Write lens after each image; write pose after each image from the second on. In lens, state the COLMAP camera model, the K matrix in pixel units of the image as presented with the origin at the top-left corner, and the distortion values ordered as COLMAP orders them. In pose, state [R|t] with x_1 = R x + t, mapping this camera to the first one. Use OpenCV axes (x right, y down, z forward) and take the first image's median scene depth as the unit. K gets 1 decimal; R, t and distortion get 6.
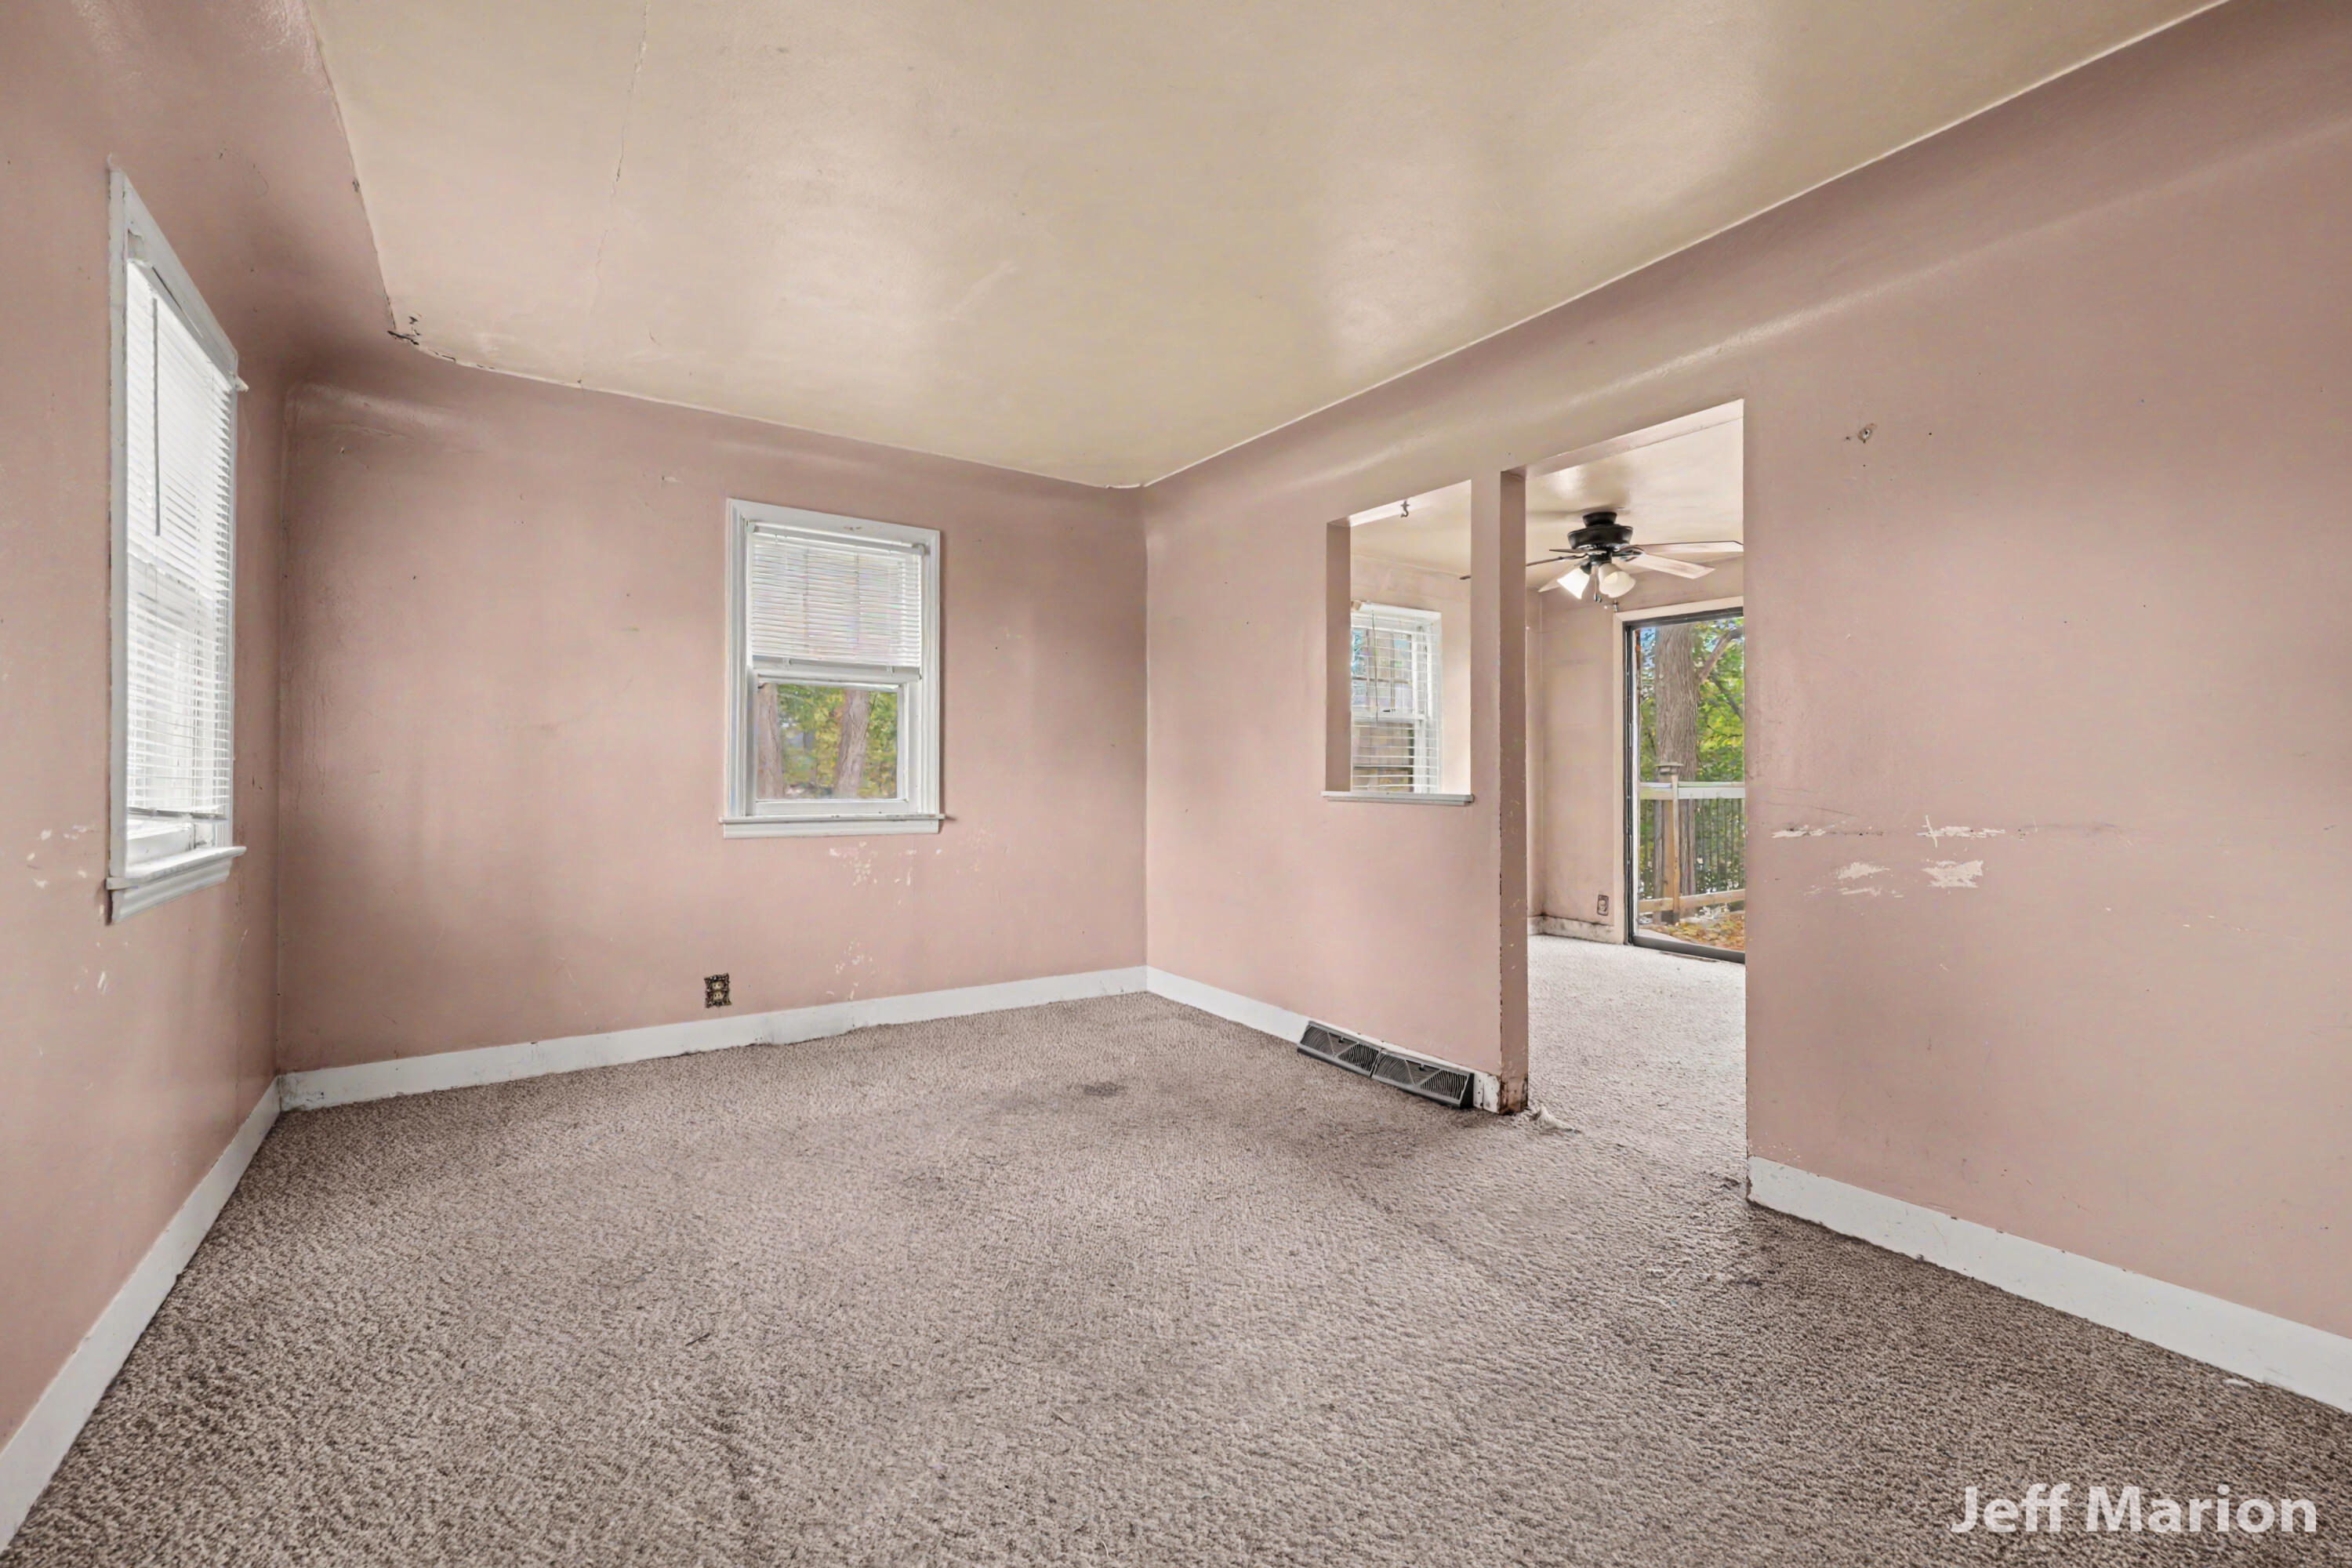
lens RADIAL K [[965.6, 0, 1166.9], [0, 965.6, 767.5], [0, 0, 1]] dist [0.019435, -0.000164]
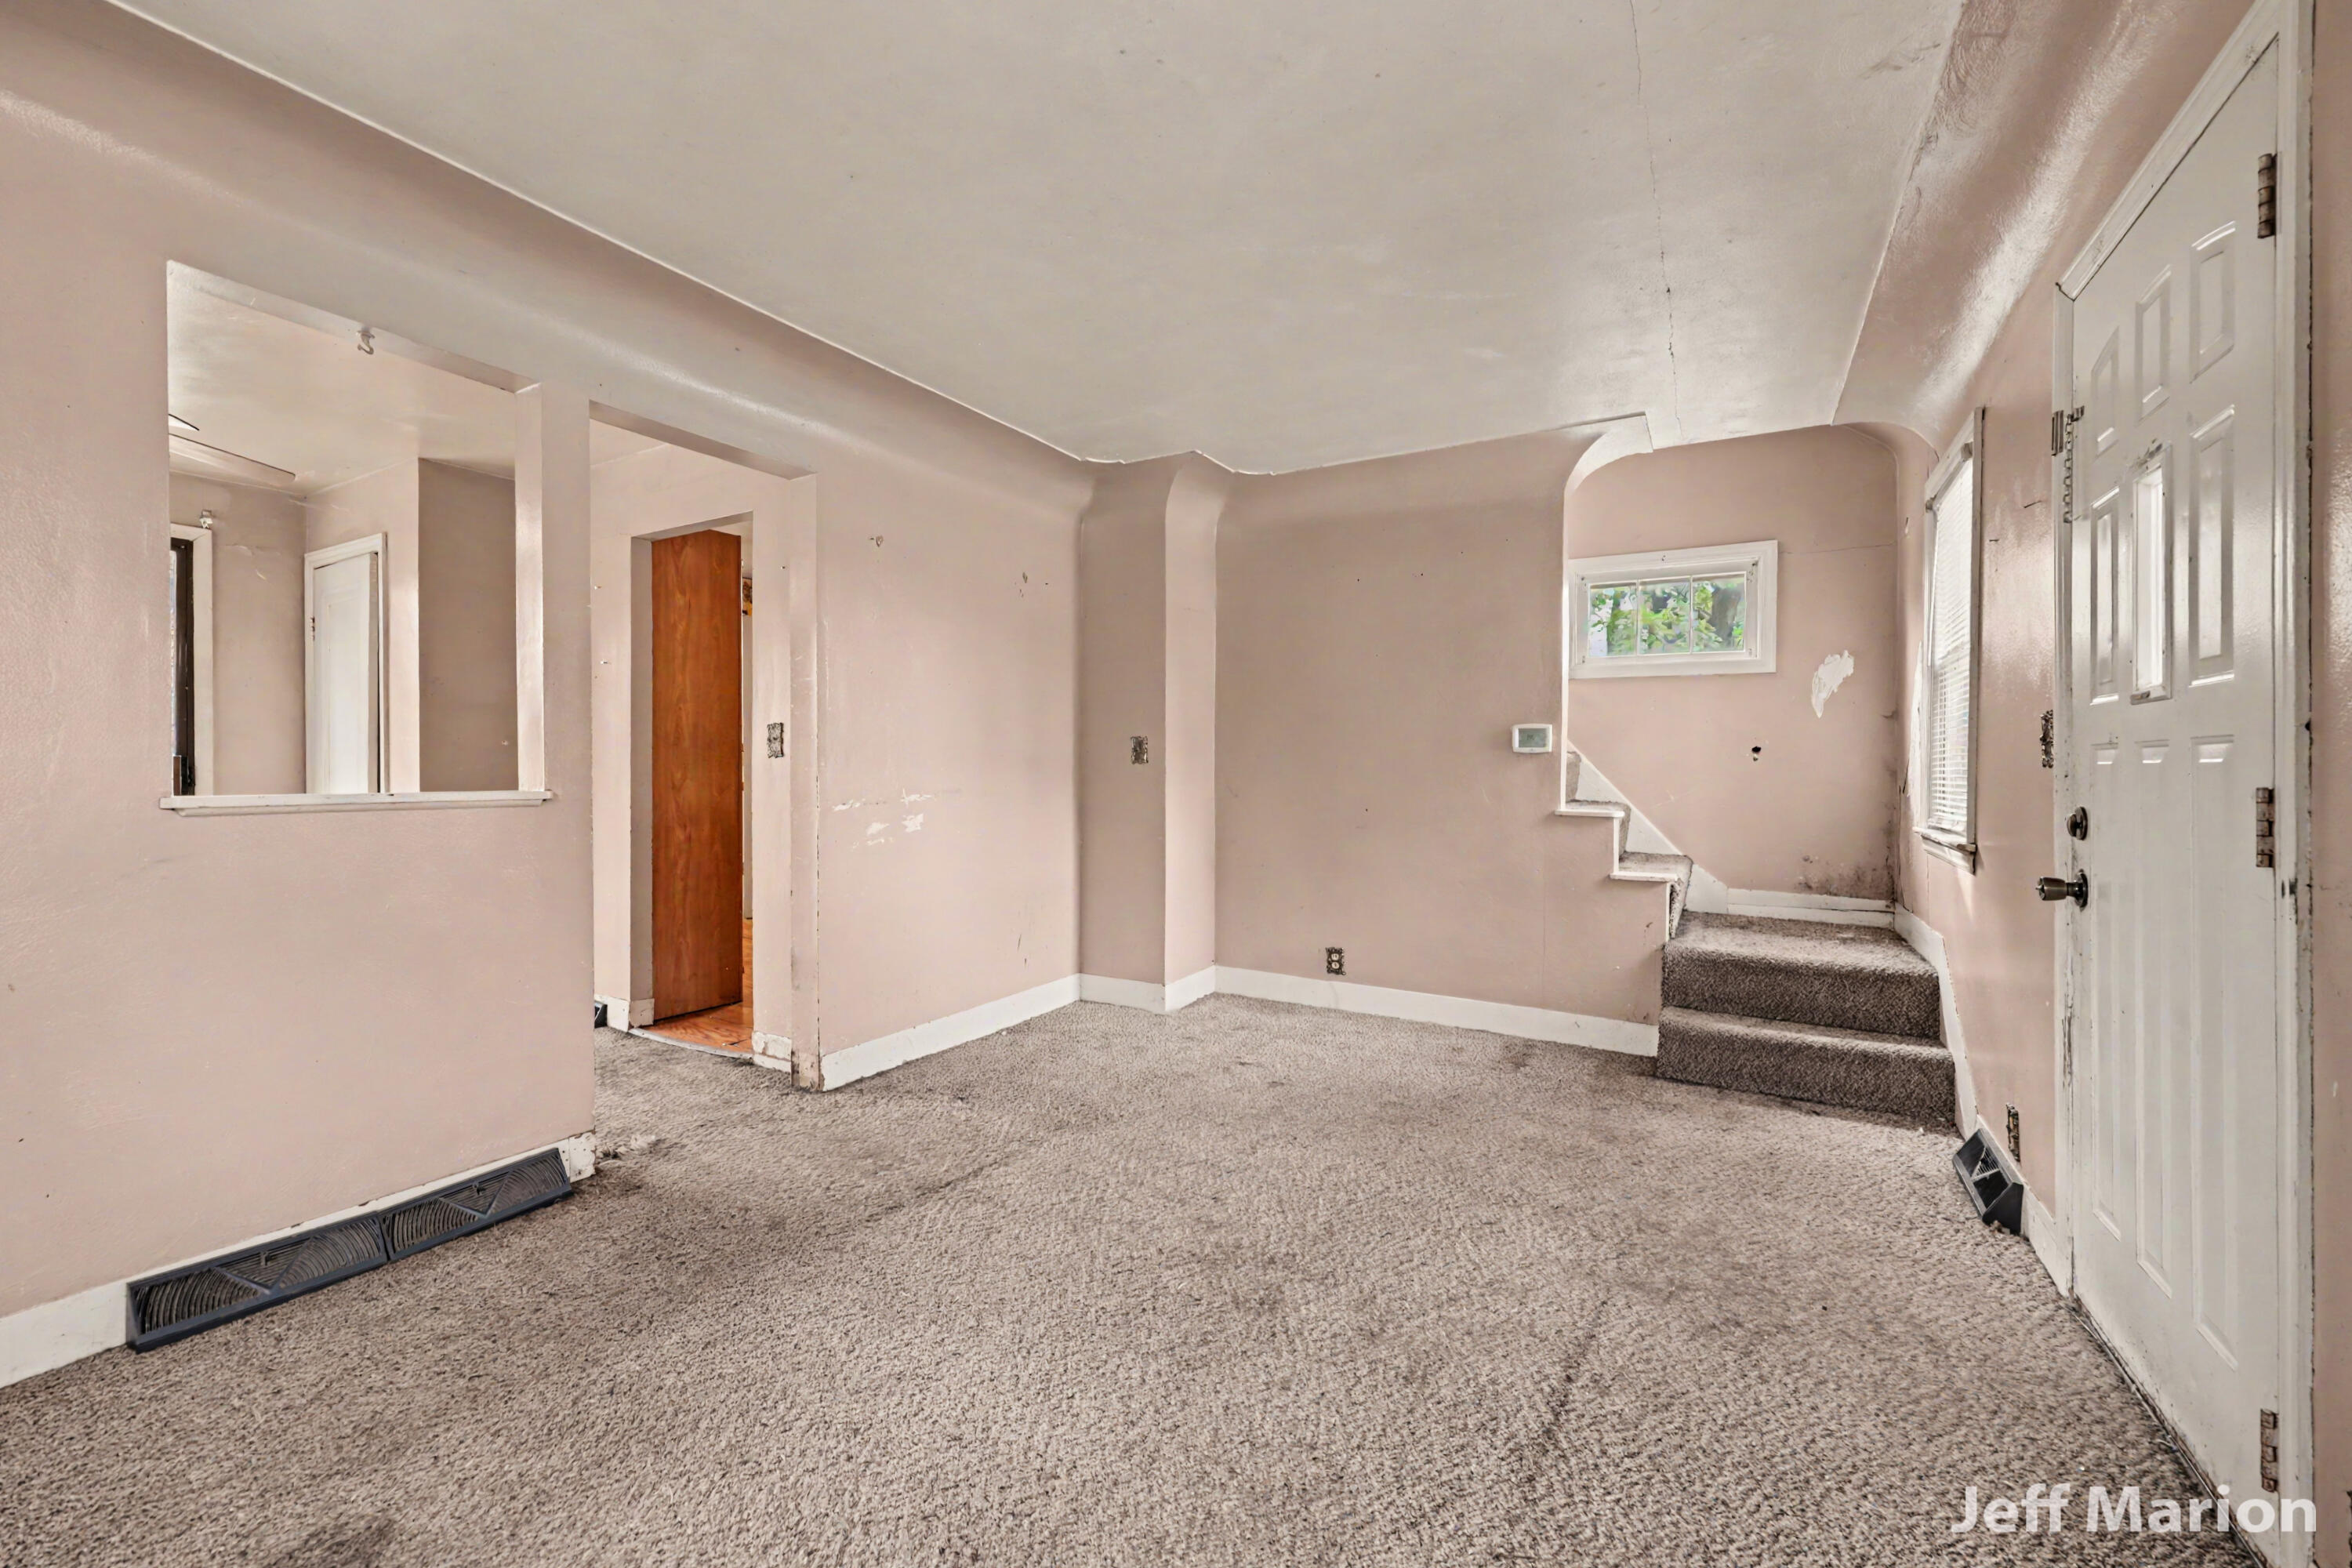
lens RADIAL K [[965.6, 0, 1166.9], [0, 965.6, 767.5], [0, 0, 1]] dist [0.019435, -0.000164]
pose [[-0.426993, -0.010014, 0.904200, -0.809066], [-0.021780, 0.999762, 0.000787, 0.002606], [-0.903993, -0.019358, -0.427109, 1.229613]]
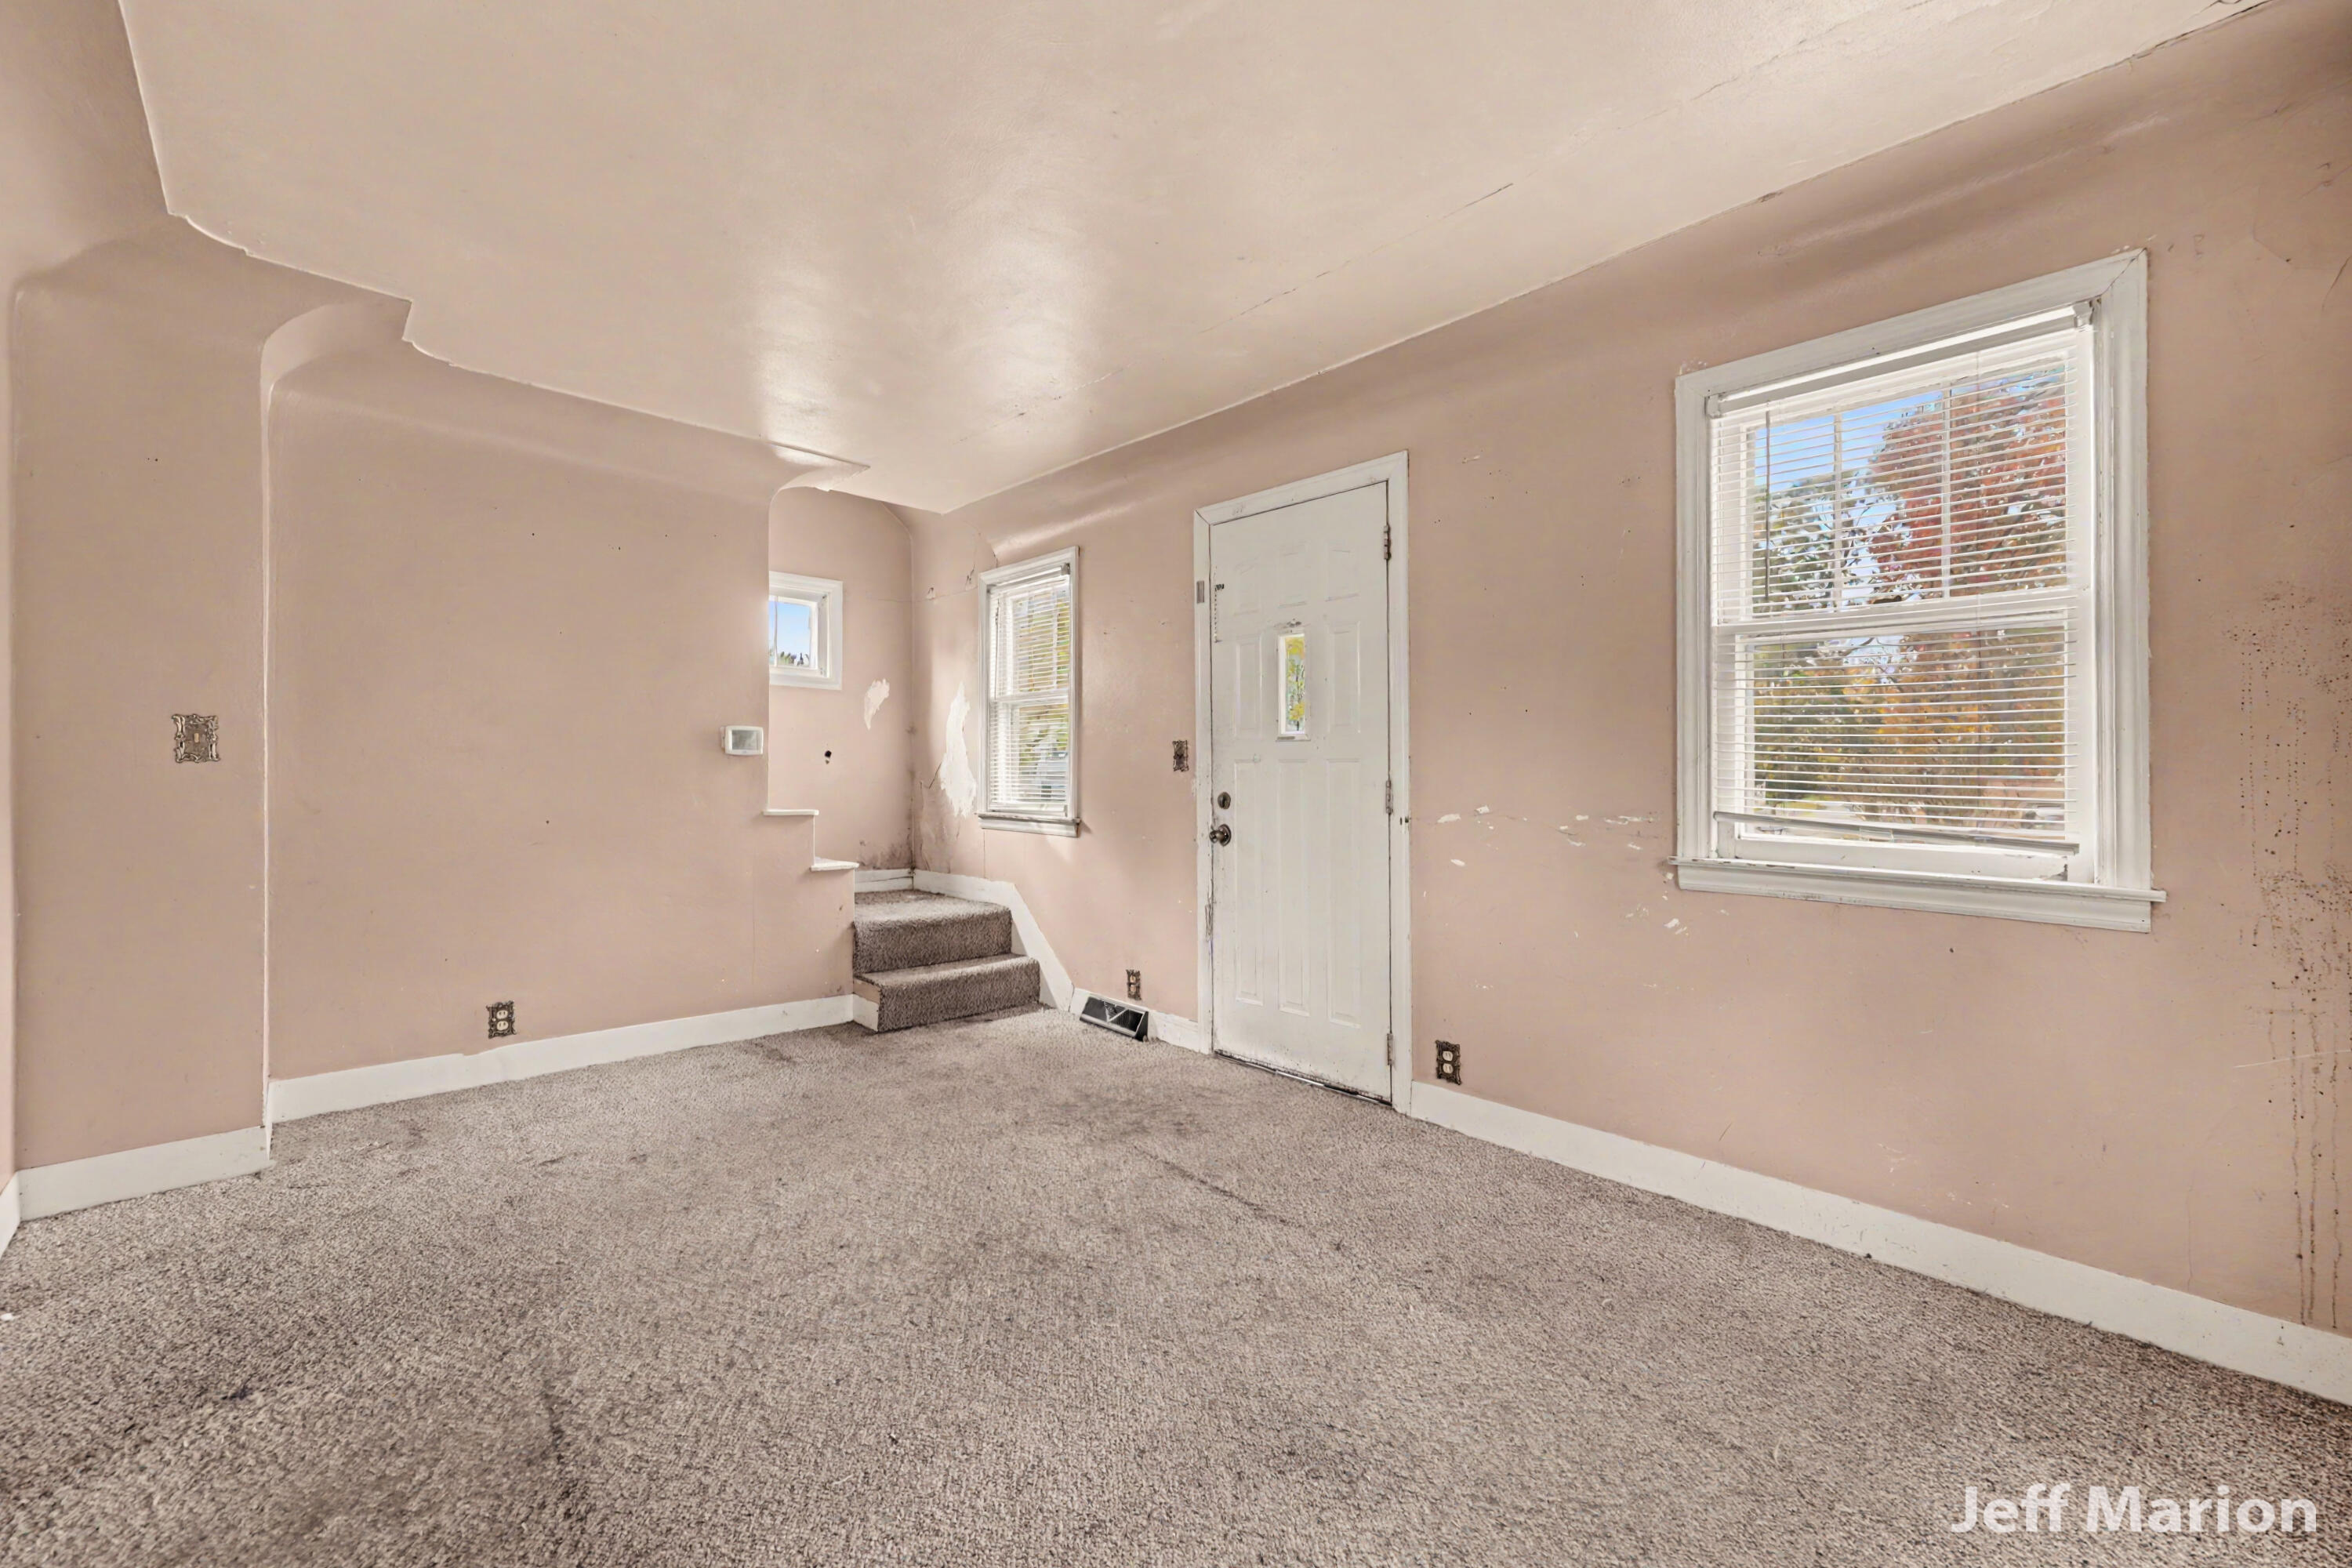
lens RADIAL K [[1018.6, 0, 1140.1], [0, 1018.6, 775.6], [0, 0, 1]] dist [0.040165, -0.000074]
pose [[-0.989885, -0.010300, -0.141498, -0.028853], [-0.008729, 0.999893, -0.011716, 0.014478], [0.141604, -0.010363, -0.989869, 1.776170]]
